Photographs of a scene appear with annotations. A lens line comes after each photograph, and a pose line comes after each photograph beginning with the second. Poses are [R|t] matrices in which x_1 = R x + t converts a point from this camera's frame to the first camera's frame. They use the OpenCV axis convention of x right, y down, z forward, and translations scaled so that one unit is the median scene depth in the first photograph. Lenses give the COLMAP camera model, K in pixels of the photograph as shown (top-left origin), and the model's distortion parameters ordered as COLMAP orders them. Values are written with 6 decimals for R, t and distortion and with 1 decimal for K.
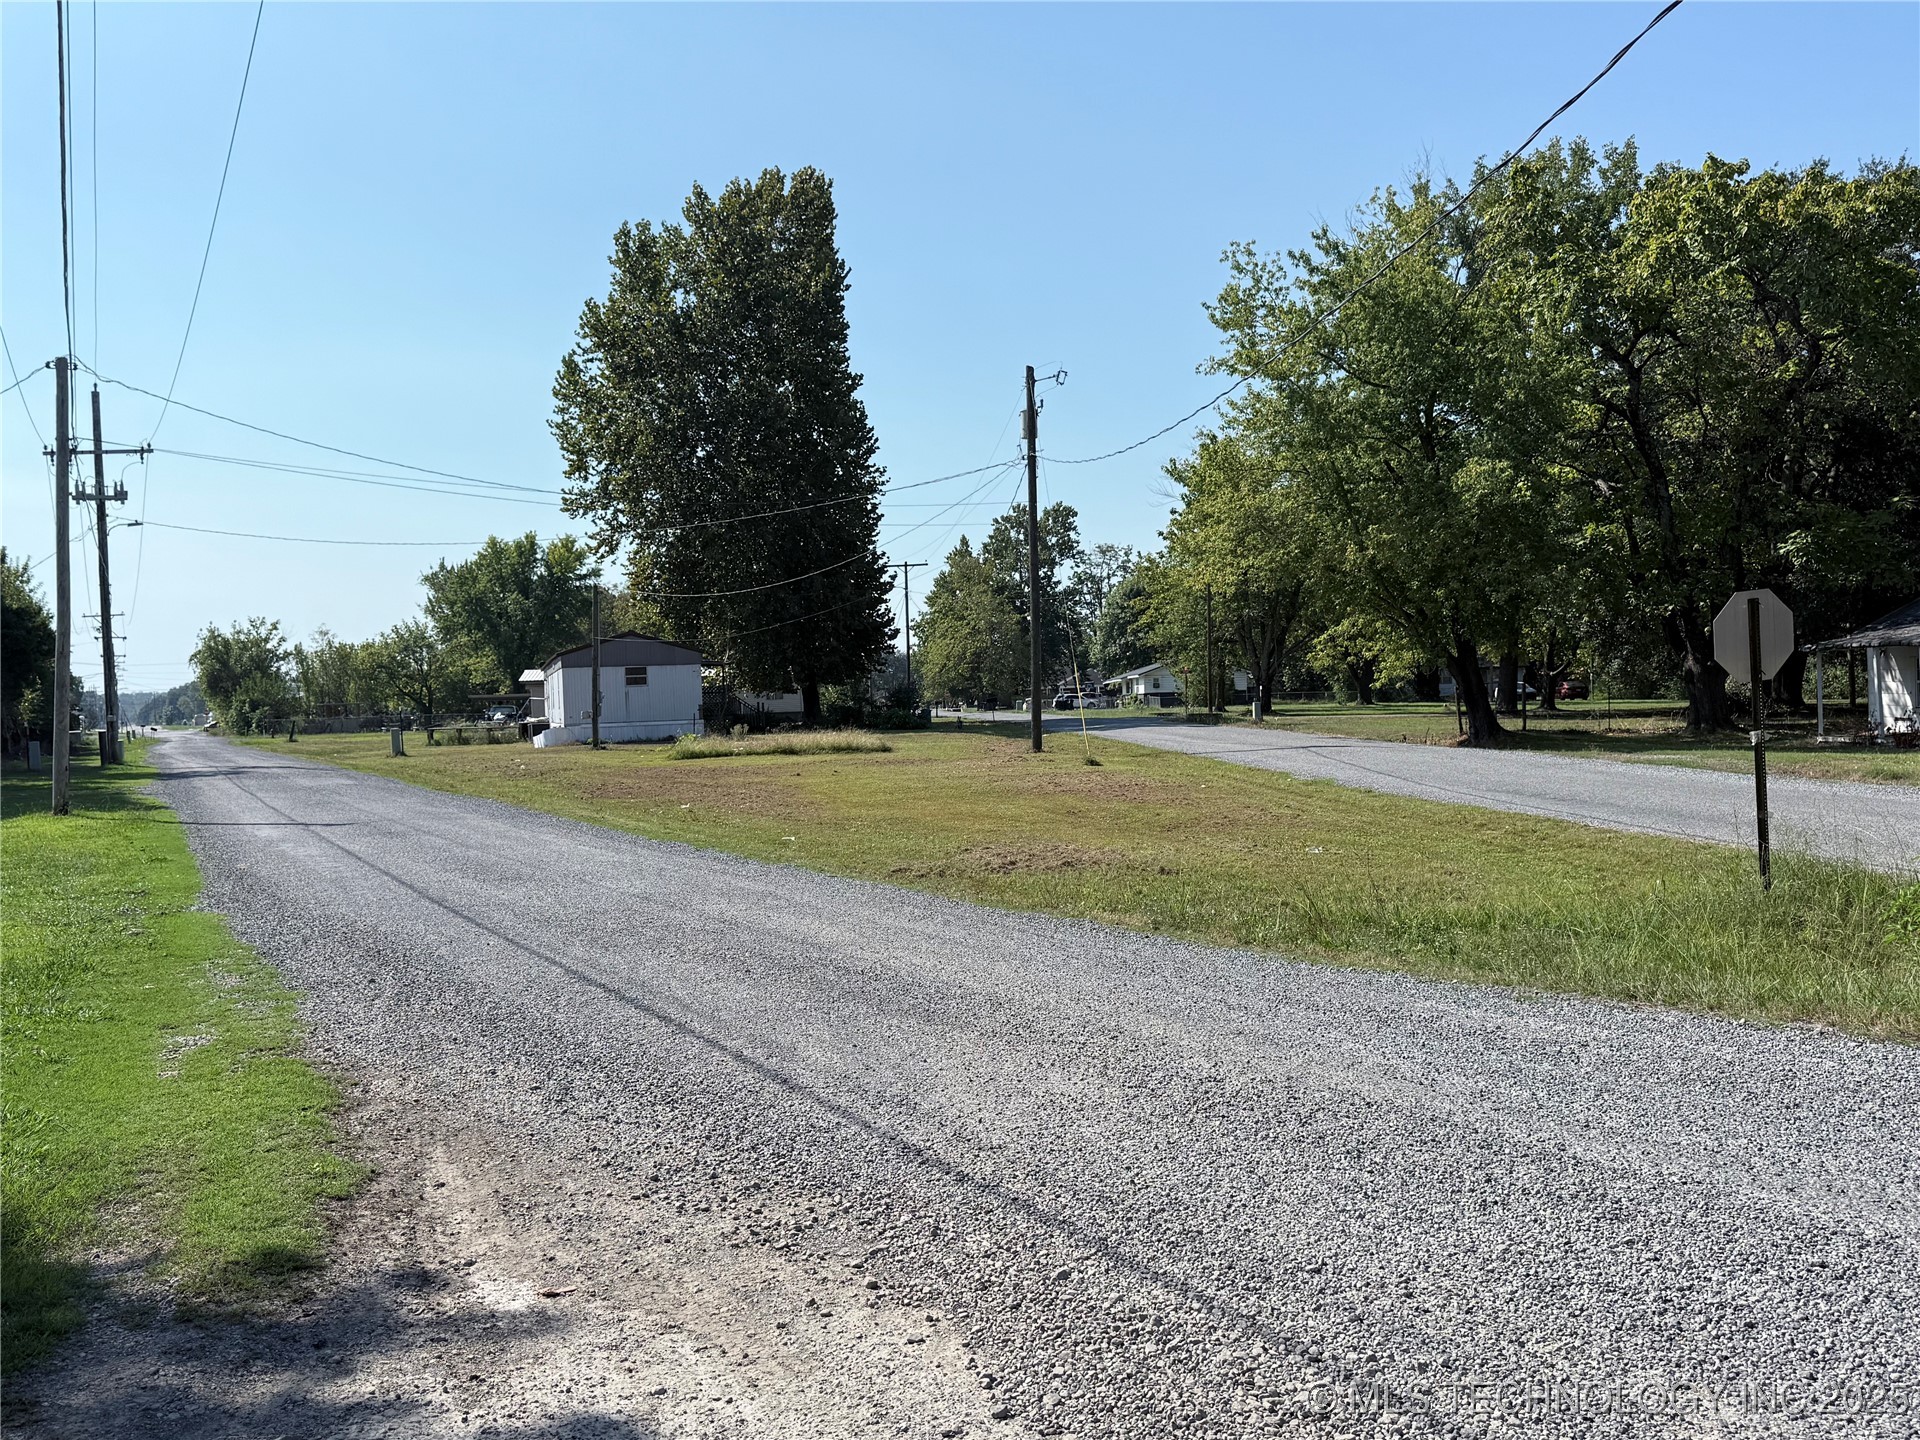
lens RADIAL K [[1755.8, 0, 948.1], [0, 1755.8, 706.7], [0, 0, 1]] dist [0.101458, -0.178083]
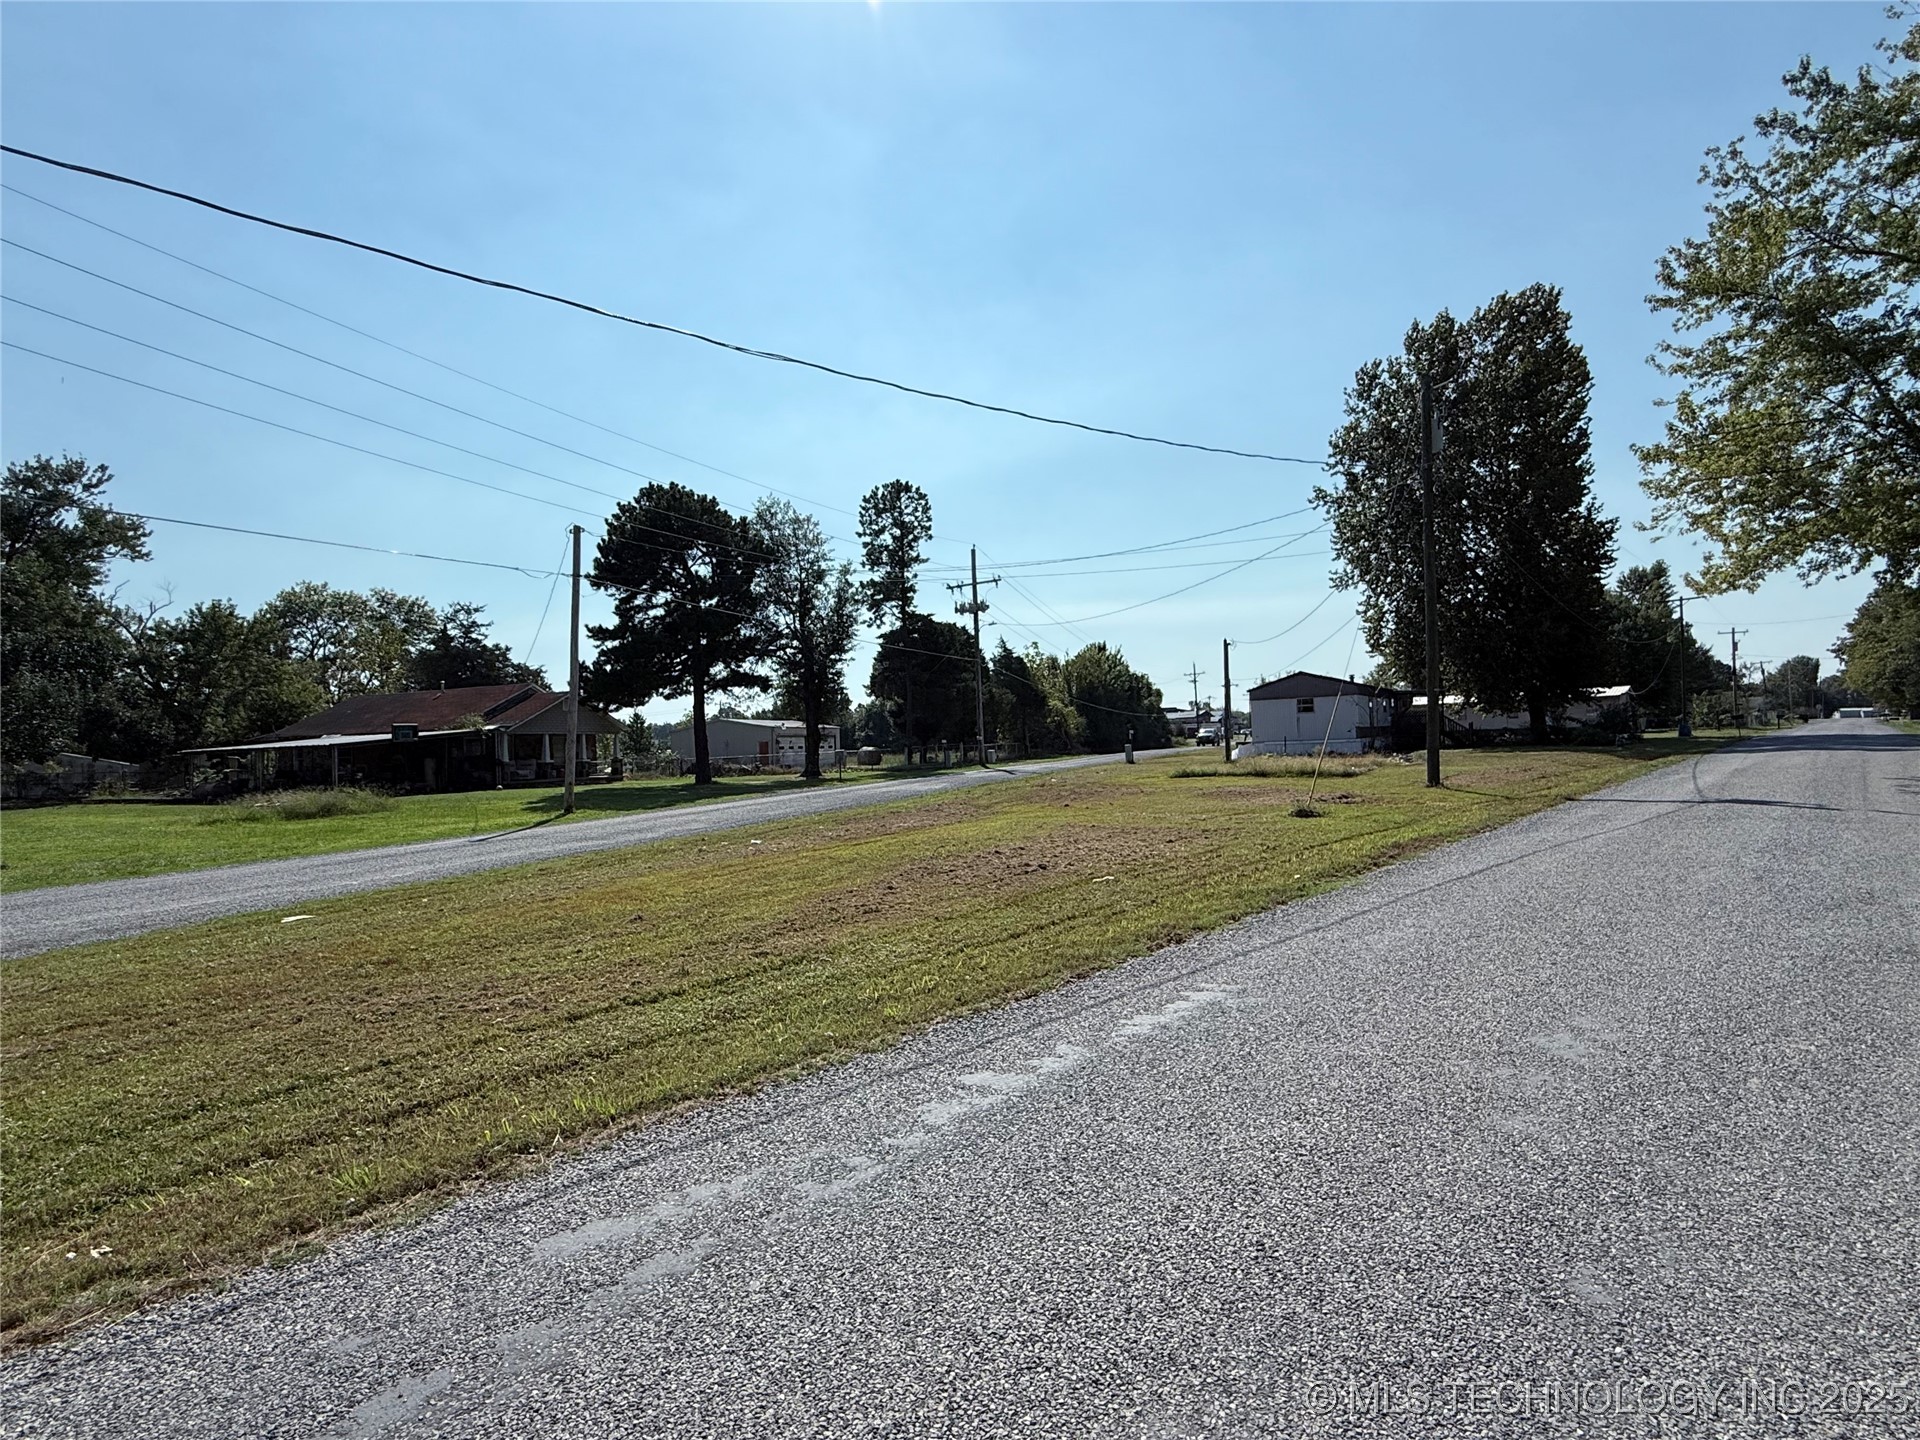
lens RADIAL K [[960.5, 0, 968.5], [0, 960.5, 737.5], [0, 0, 1]] dist [0.001534, -0.000166]
pose [[0.668881, 0.003407, -0.743362, 0.162015], [0.011602, 0.999820, 0.015022, -0.006291], [0.743279, -0.018673, 0.668721, 0.288610]]
